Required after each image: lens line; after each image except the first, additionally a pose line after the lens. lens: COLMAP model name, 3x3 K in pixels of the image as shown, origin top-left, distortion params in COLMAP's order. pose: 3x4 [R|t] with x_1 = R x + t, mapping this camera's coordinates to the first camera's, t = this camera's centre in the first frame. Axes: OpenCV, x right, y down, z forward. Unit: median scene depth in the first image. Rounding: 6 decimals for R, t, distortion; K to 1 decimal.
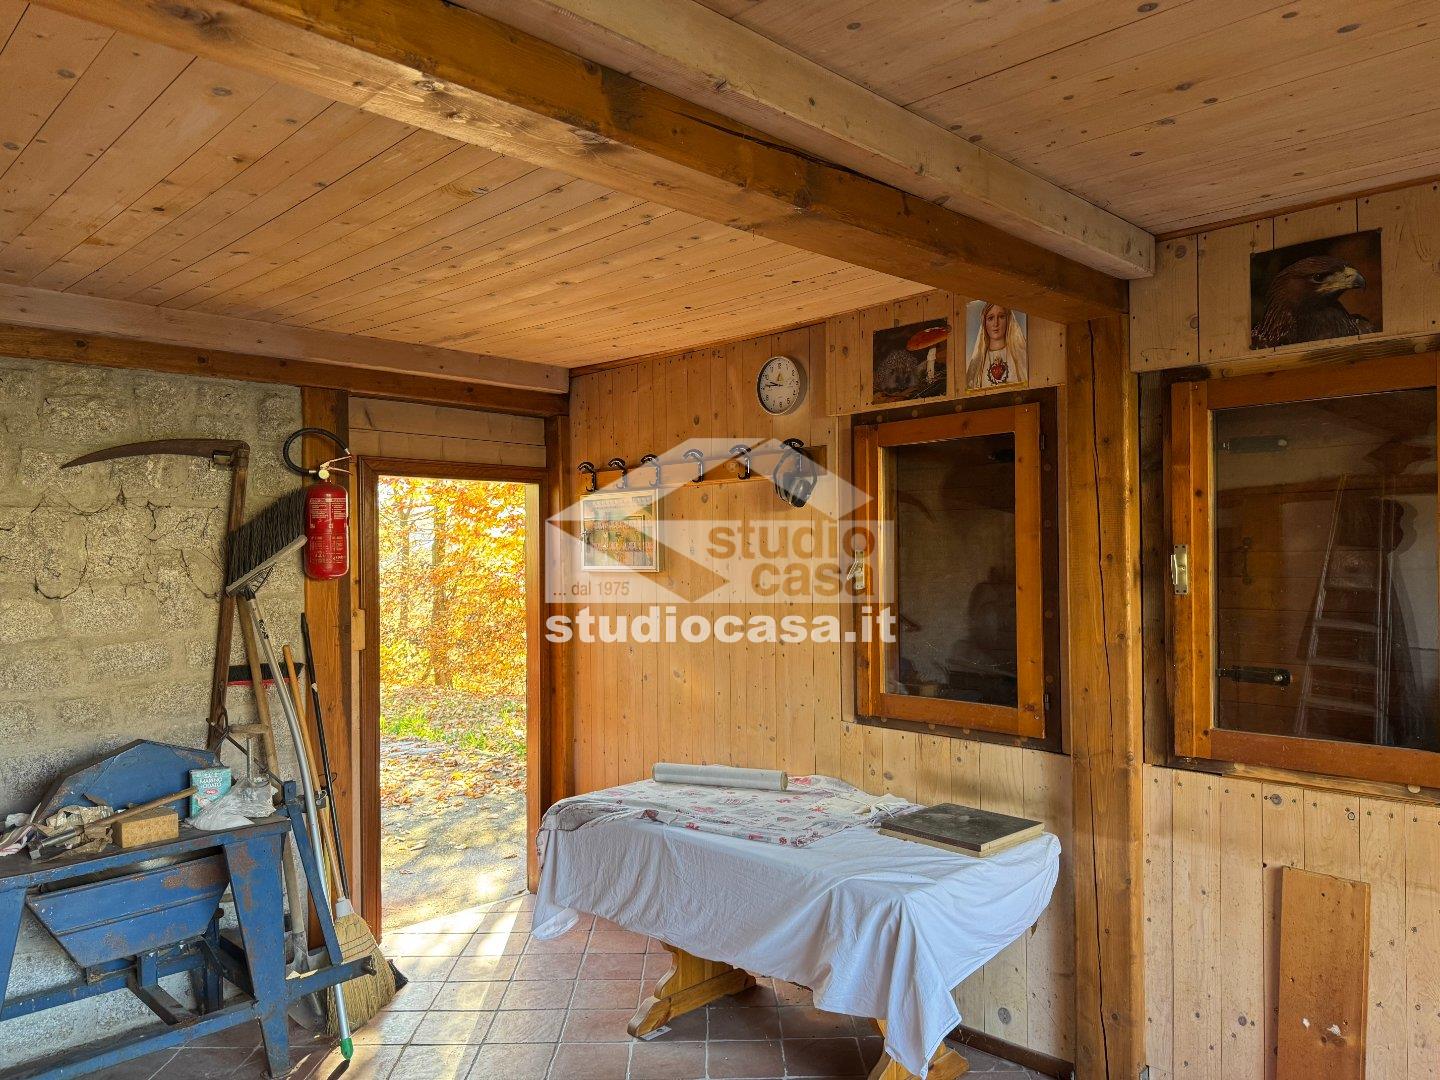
lens RADIAL K [[1012.7, 0, 721.5], [0, 1012.7, 542.2], [0, 0, 1]] dist [0.002972, 0.000614]
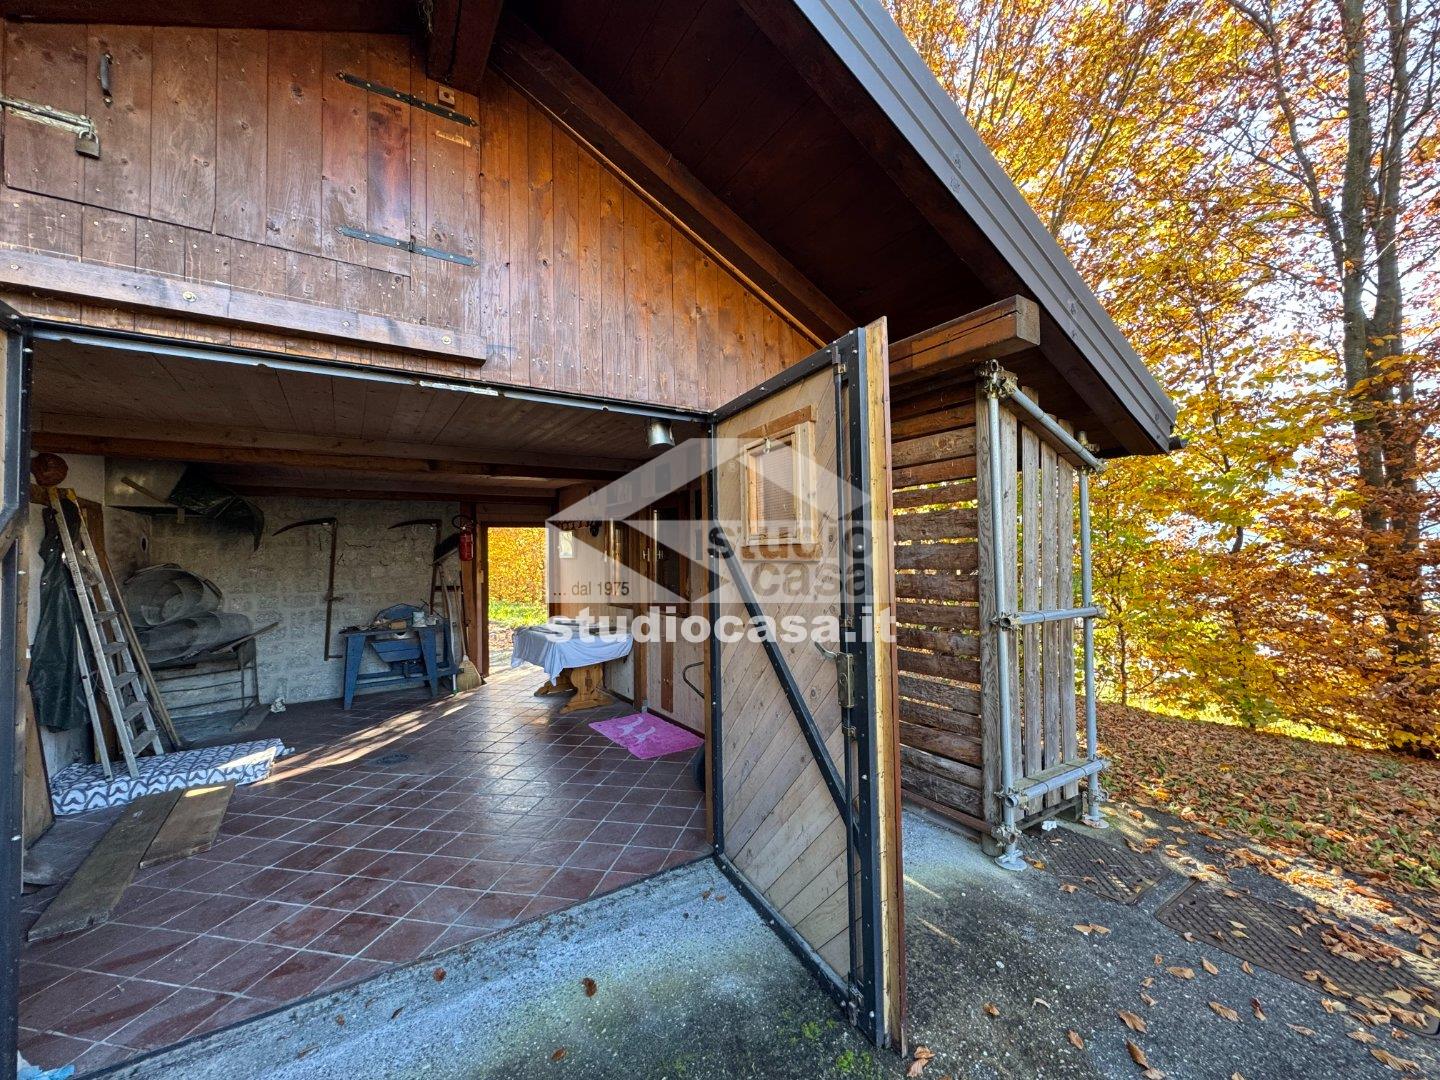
lens RADIAL K [[576.4, 0, 721.6], [0, 576.4, 536.7], [0, 0, 1]] dist [-0.004424, 0.001020]
pose [[0.976816, -0.012614, -0.213709, 0.845011], [0.007931, 0.999710, -0.022757, 0.008651], [0.213934, 0.020535, 0.976632, -0.663792]]
